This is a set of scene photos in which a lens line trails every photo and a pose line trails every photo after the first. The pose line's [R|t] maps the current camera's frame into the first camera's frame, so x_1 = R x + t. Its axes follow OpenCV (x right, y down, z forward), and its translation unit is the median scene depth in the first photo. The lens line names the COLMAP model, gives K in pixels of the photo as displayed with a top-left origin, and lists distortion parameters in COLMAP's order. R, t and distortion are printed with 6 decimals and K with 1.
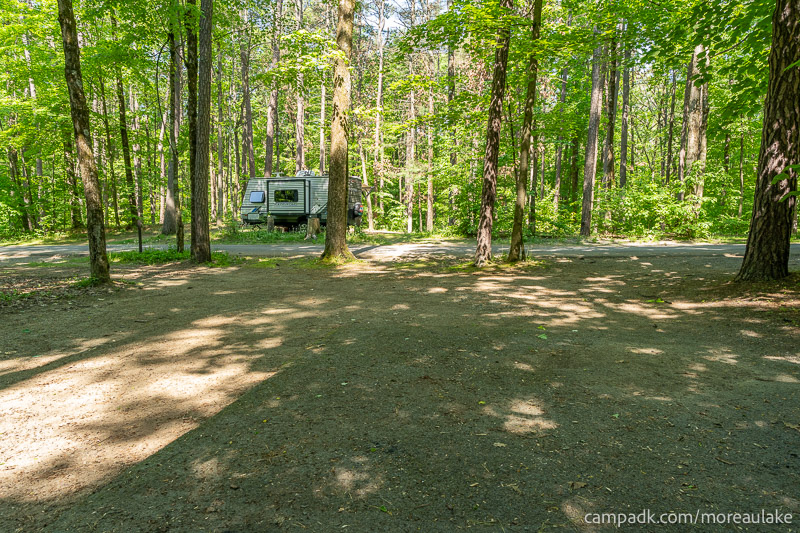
lens RADIAL K [[509.2, 0, 400.0], [0, 509.2, 266.5], [0, 0, 1]] dist [-0.001435, -0.001693]
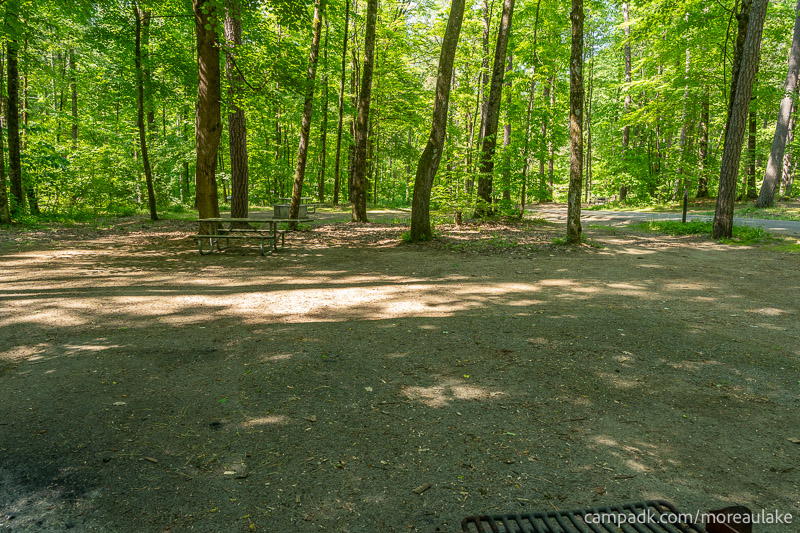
lens RADIAL K [[509.2, 0, 400.0], [0, 509.2, 266.5], [0, 0, 1]] dist [-0.001435, -0.001693]
pose [[0.453084, 0.151079, -0.878573, 0.248062], [-0.100001, 0.987928, 0.118313, -0.012329], [0.885841, 0.034252, 0.462723, 0.111267]]
